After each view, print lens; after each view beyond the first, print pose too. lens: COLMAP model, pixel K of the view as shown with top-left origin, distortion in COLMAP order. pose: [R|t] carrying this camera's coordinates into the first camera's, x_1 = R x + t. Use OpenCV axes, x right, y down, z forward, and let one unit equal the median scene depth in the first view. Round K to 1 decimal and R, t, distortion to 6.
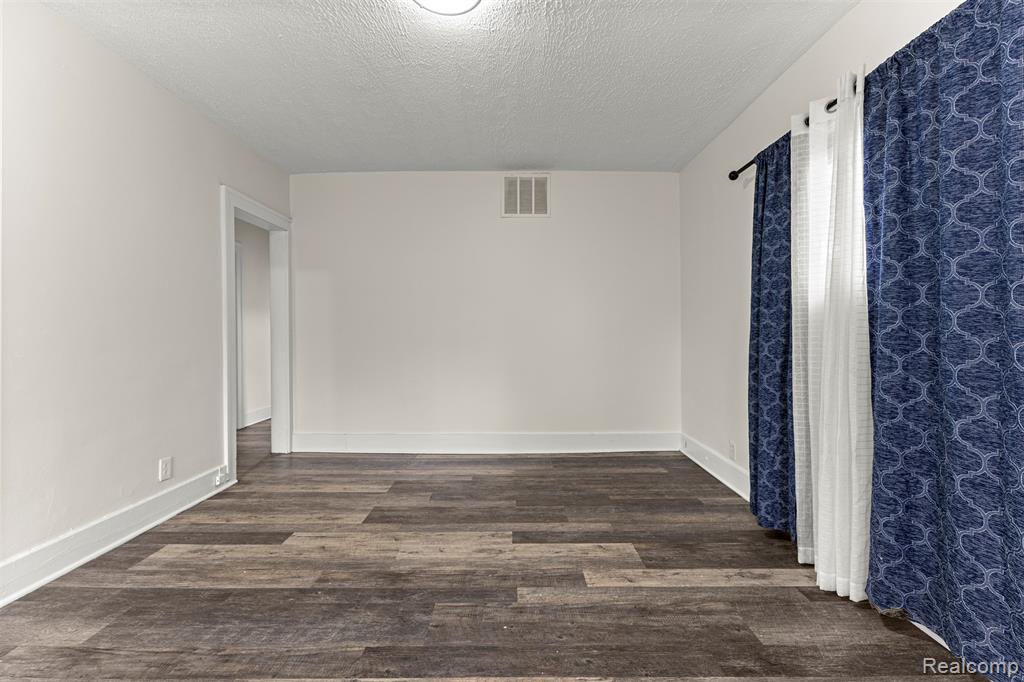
lens RADIAL K [[441.7, 0, 513.3], [0, 441.7, 333.4], [0, 0, 1]] dist [0.005466, -0.001351]
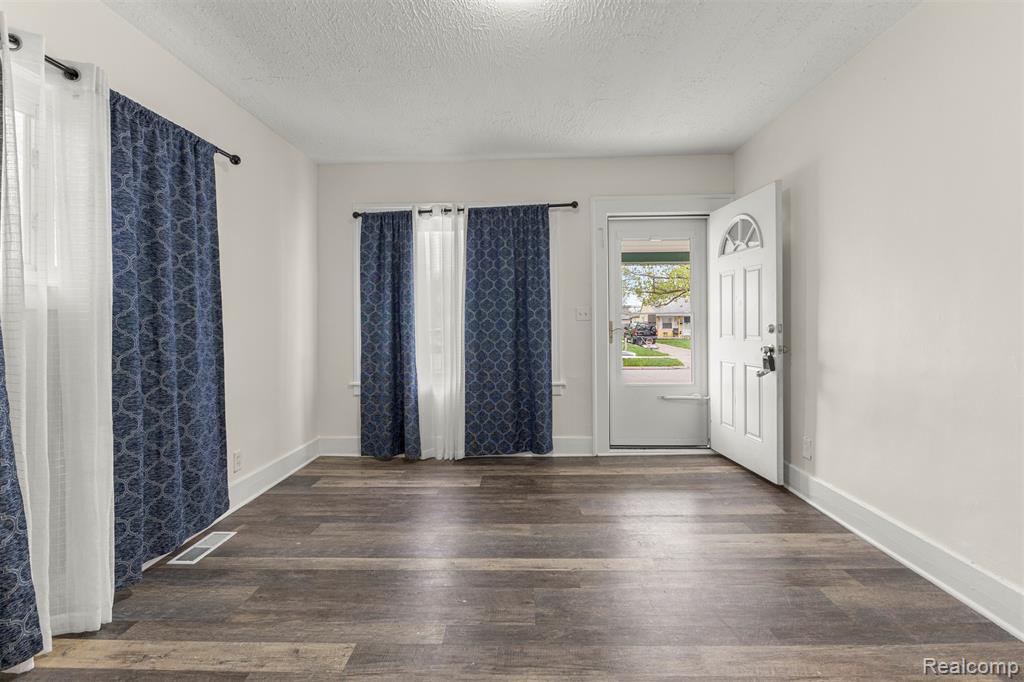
lens RADIAL K [[463.0, 0, 514.5], [0, 463.0, 326.5], [0, 0, 1]] dist [-0.006505, 0.001833]
pose [[-0.999597, 0.009180, 0.026845, -0.144509], [0.009482, 0.999893, 0.011161, -0.025030], [-0.026739, 0.011411, -0.999577, 1.723146]]
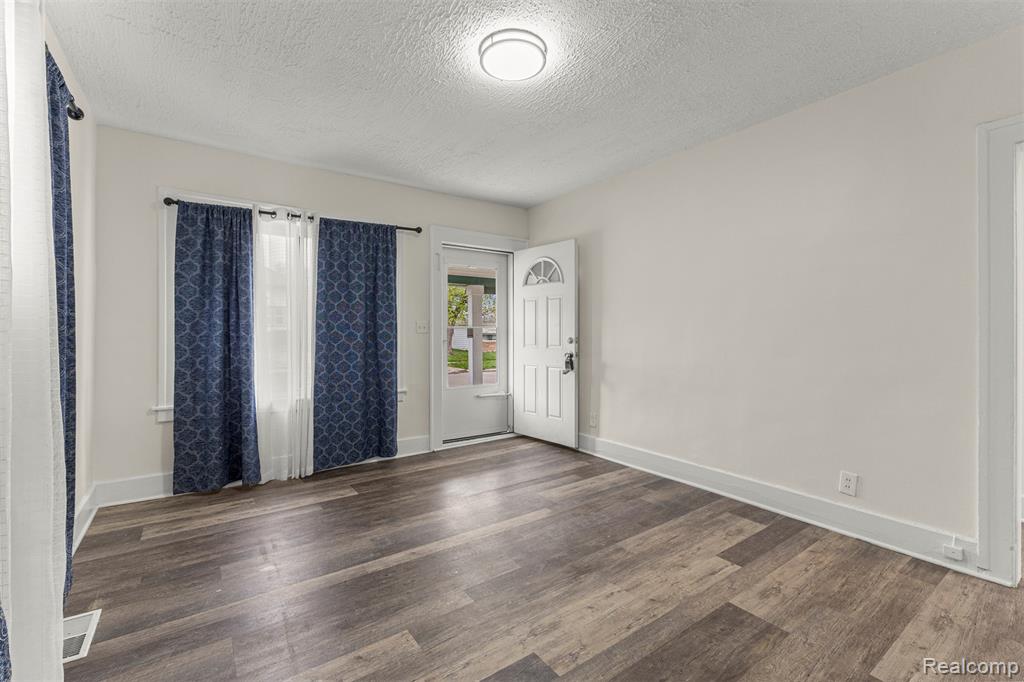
lens RADIAL K [[441.7, 0, 516.5], [0, 441.7, 334.5], [0, 0, 1]] dist [0.005466, -0.001351]
pose [[-0.812324, 0.001247, -0.583204, 0.478490], [-0.002971, 0.999976, 0.006277, -0.033471], [0.583198, 0.006832, -0.812301, 1.734589]]
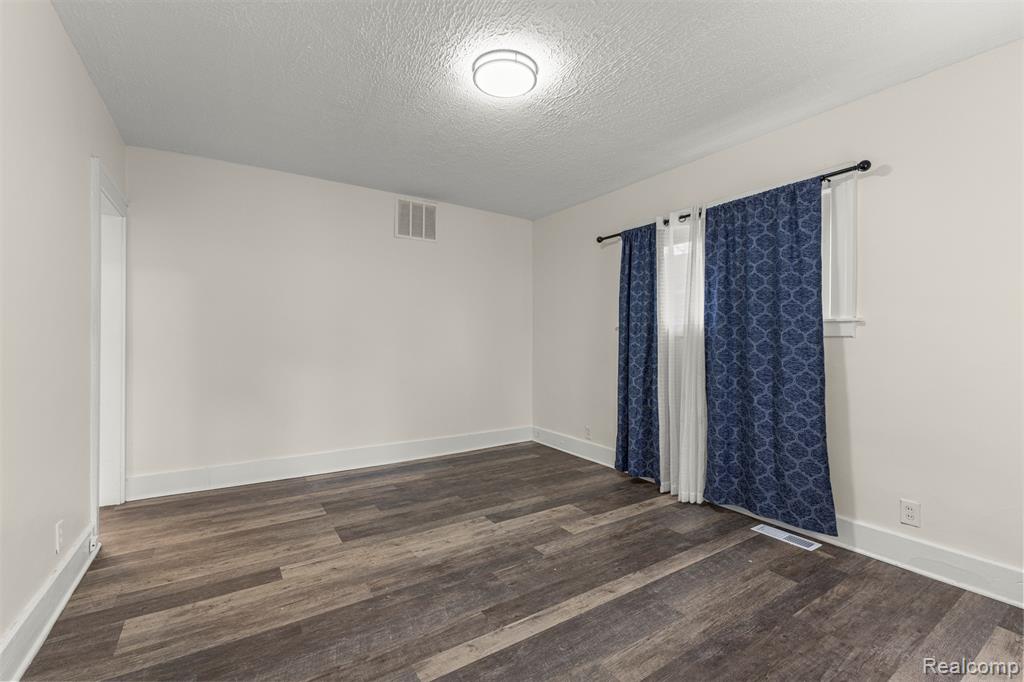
lens RADIAL K [[441.7, 0, 515.1], [0, 441.7, 339.4], [0, 0, 1]] dist [0.005466, -0.001351]
pose [[0.834144, 0.008526, 0.551481, -0.711032], [-0.006274, 0.999962, -0.005971, -0.031213], [-0.551511, 0.001520, 0.834166, -0.059281]]
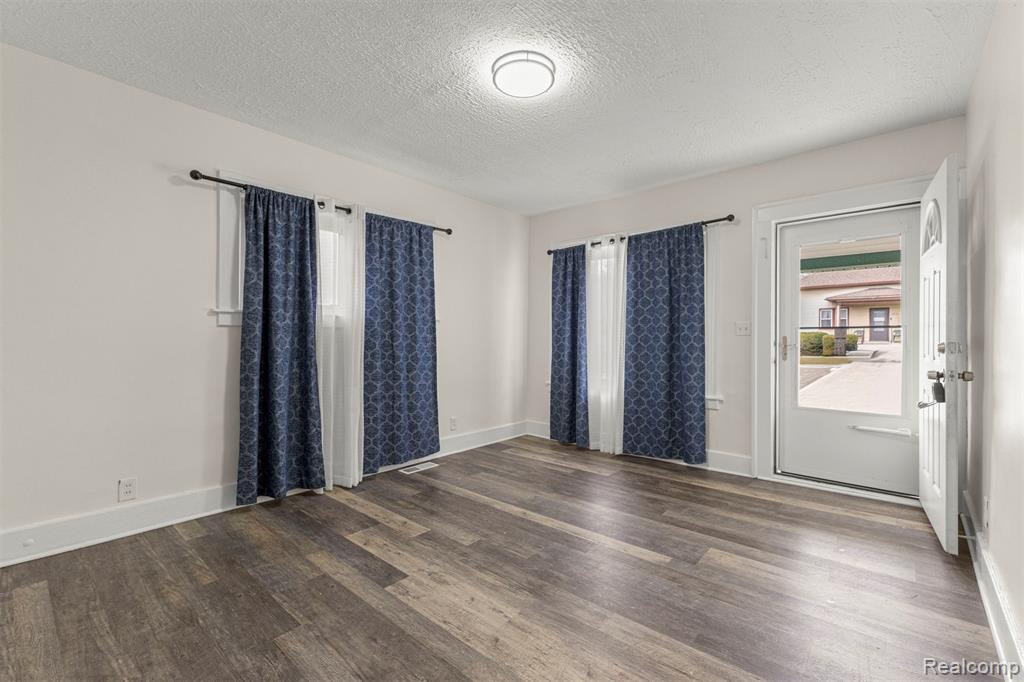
lens RADIAL K [[441.7, 0, 516.8], [0, 441.7, 338.2], [0, 0, 1]] dist [0.005466, -0.001351]
pose [[-0.757457, -0.003147, 0.652877, -0.858211], [0.000025, 0.999988, 0.004849, -0.023103], [-0.652884, 0.003690, -0.757449, 1.733352]]
